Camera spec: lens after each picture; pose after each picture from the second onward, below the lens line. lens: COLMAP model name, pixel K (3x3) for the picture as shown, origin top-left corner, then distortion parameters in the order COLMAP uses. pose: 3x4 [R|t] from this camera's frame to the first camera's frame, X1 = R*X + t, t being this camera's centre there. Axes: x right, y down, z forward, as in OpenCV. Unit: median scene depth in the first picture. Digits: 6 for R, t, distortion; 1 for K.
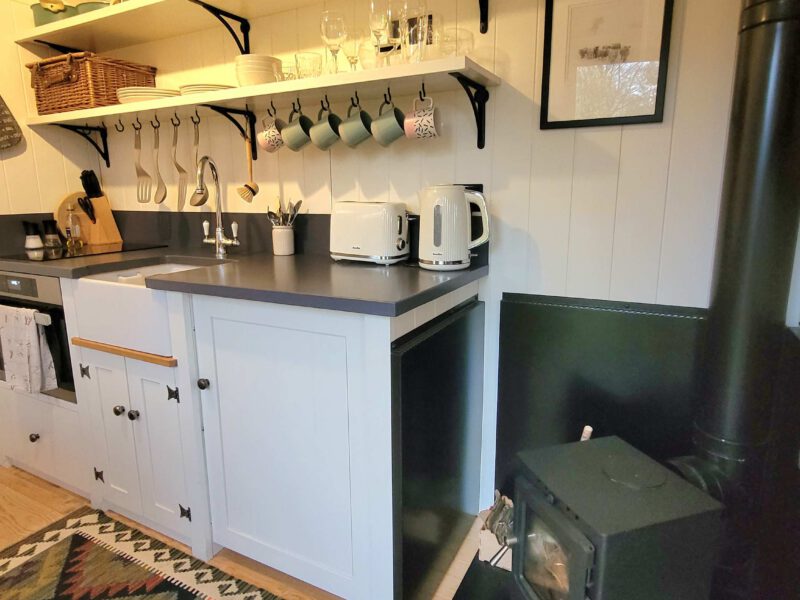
lens RADIAL K [[494.9, 0, 400.1], [0, 494.9, 289.2], [0, 0, 1]] dist [-0.000348, -0.002499]
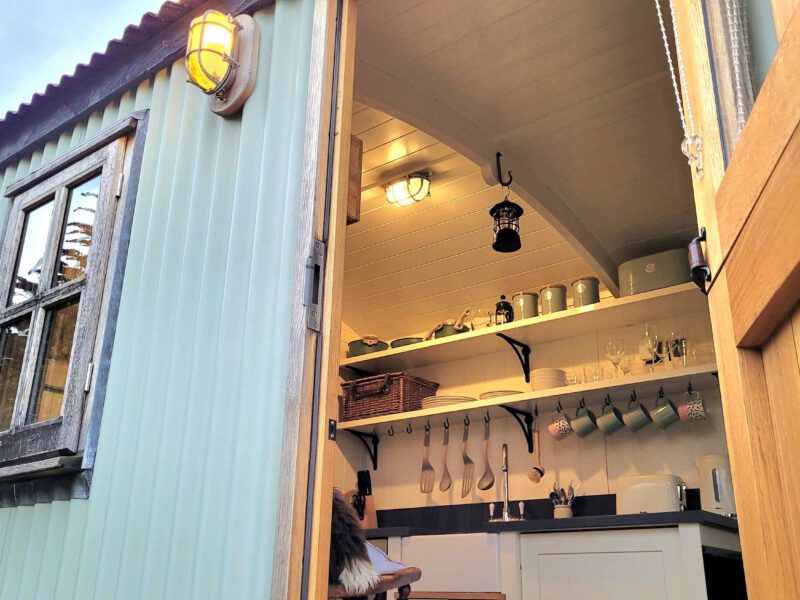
lens RADIAL K [[755.0, 0, 417.4], [0, 755.0, 298.7], [0, 0, 1]] dist [0.023773, 0.001510]
pose [[0.978970, -0.047268, -0.198454, -0.193944], [-0.064943, 0.849972, -0.522809, 0.388584], [0.193393, 0.524703, 0.829027, -0.732628]]
